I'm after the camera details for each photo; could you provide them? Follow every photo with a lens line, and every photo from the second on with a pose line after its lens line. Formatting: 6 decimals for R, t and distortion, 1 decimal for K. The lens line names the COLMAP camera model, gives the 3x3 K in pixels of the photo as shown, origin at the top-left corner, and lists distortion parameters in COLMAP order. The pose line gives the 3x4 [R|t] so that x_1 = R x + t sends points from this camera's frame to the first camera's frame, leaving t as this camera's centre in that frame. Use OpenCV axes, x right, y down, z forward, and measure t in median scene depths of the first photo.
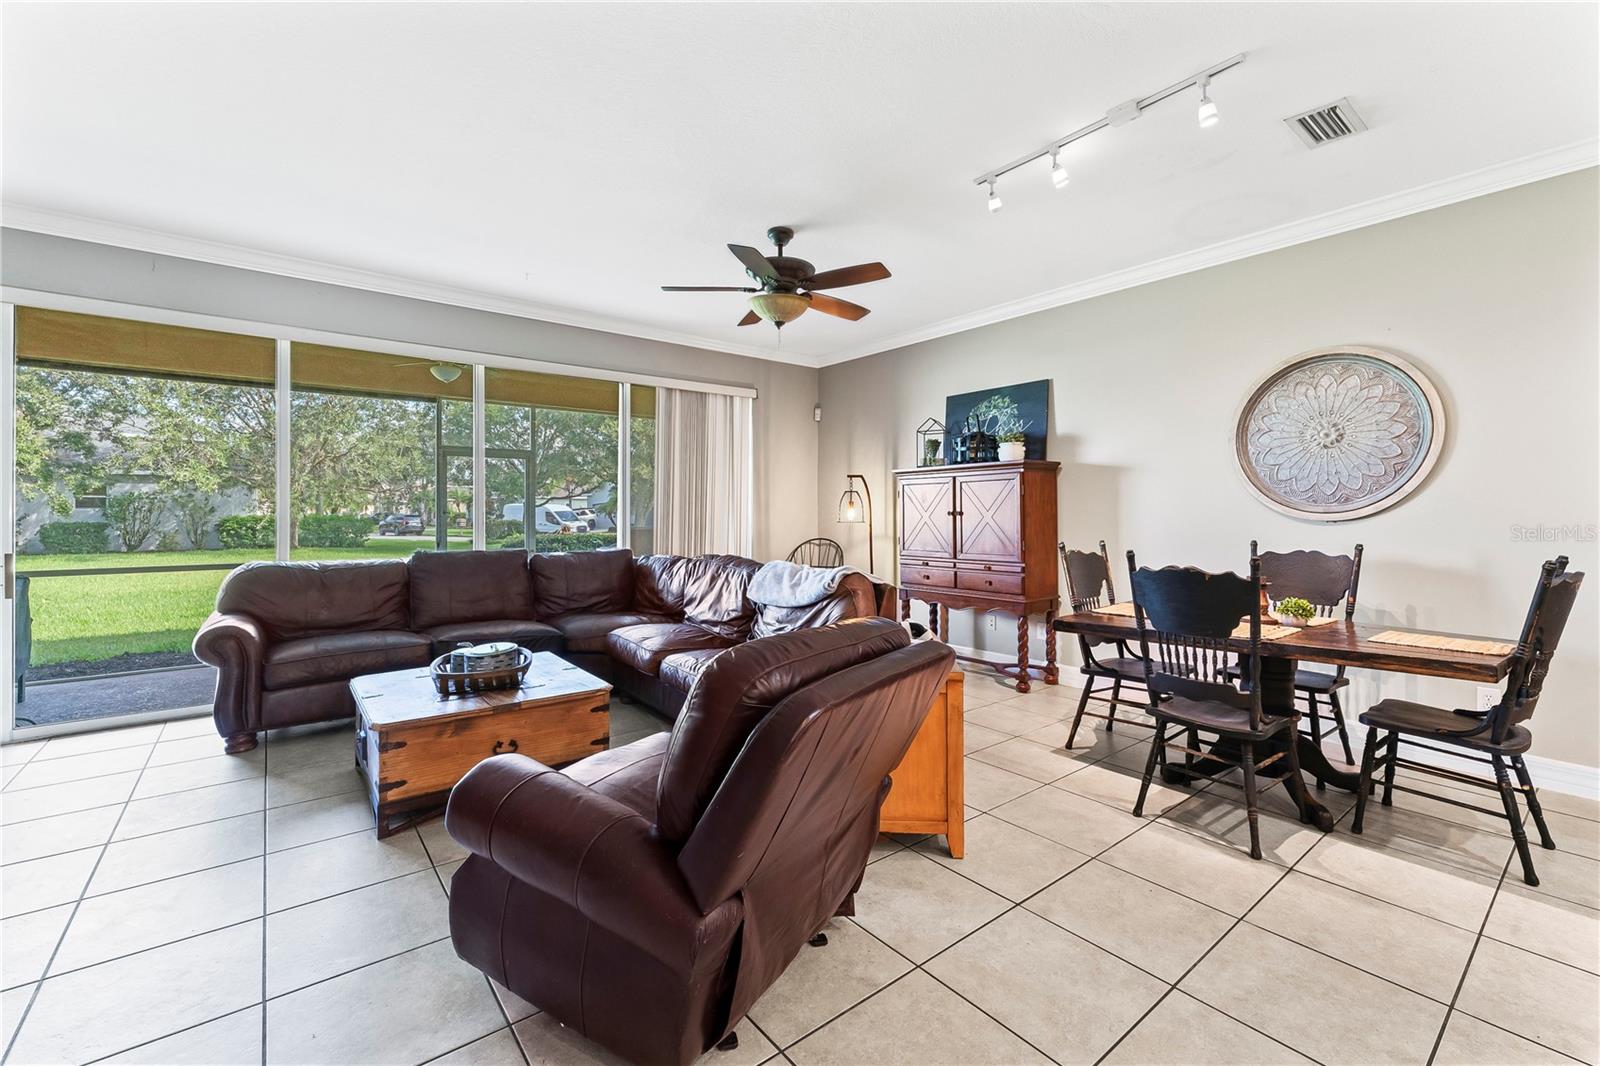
lens RADIAL K [[657.5, 0, 802.1], [0, 657.5, 502.9], [0, 0, 1]] dist [-0.000175, -0.000022]
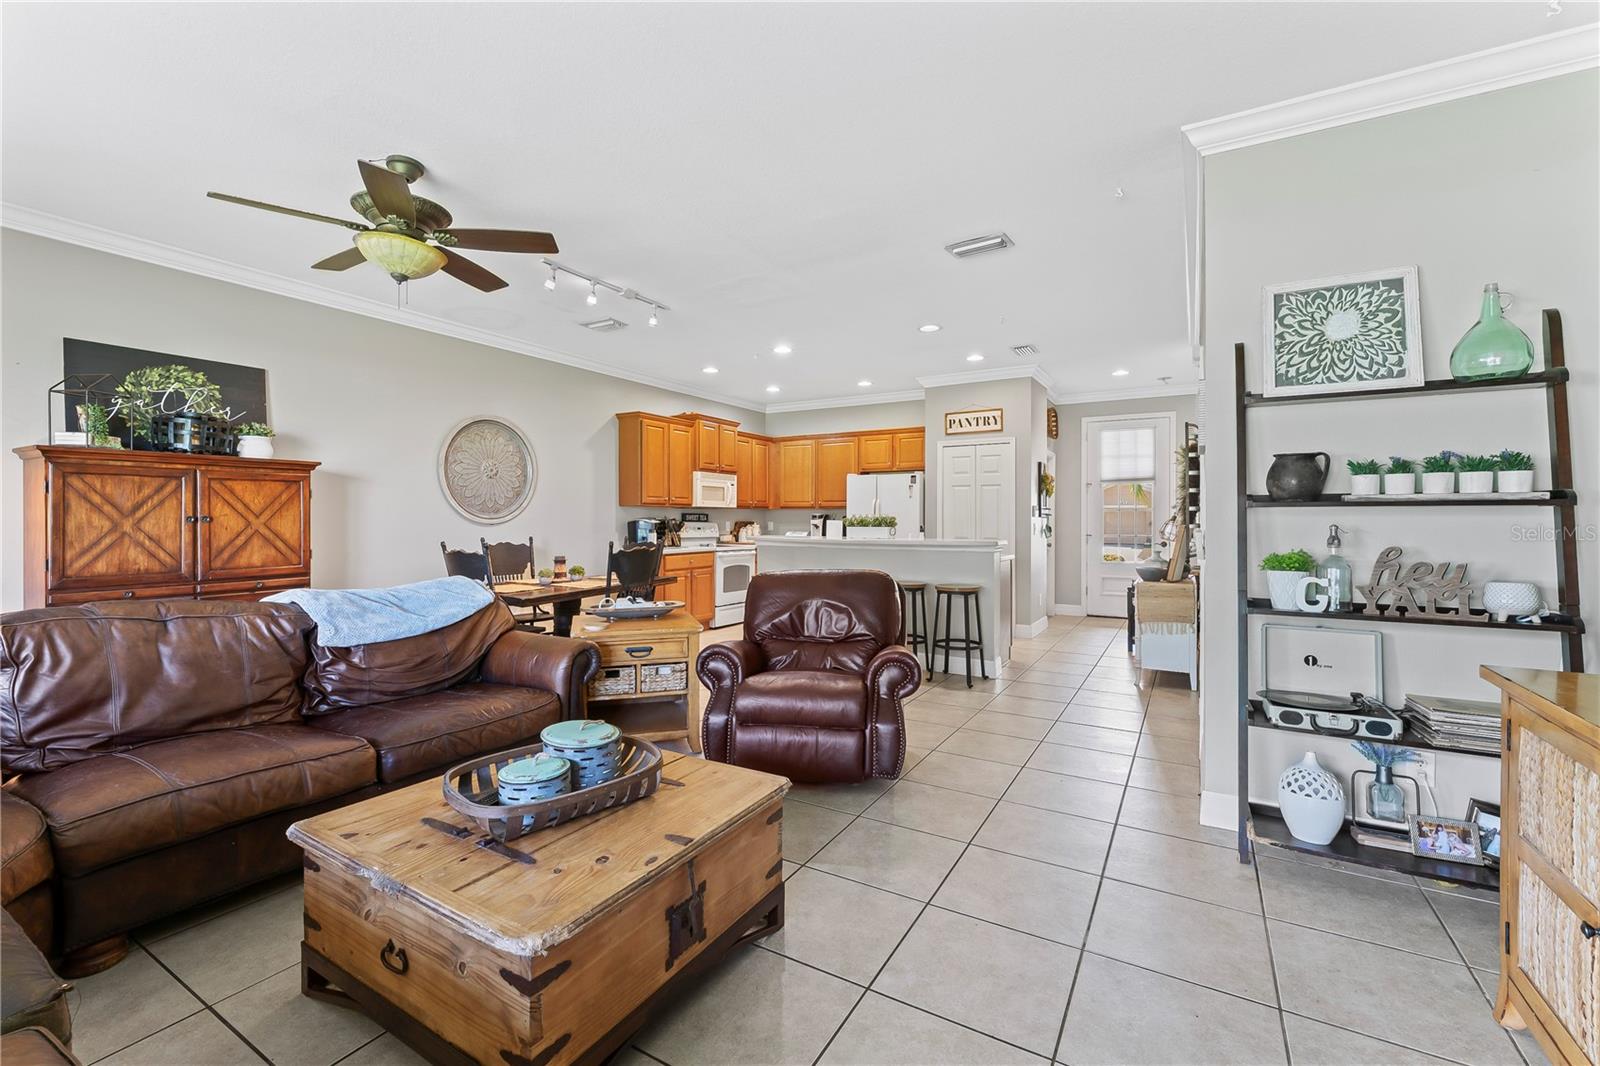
lens RADIAL K [[671.7, 0, 800.0], [0, 671.7, 533.0], [0, 0, 1]] dist [0.000736, 0.000067]
pose [[-0.364891, -0.019284, 0.930851, -0.857728], [-0.007376, 0.999814, 0.017821, 0.015087], [-0.931021, -0.000364, -0.364965, 0.752181]]
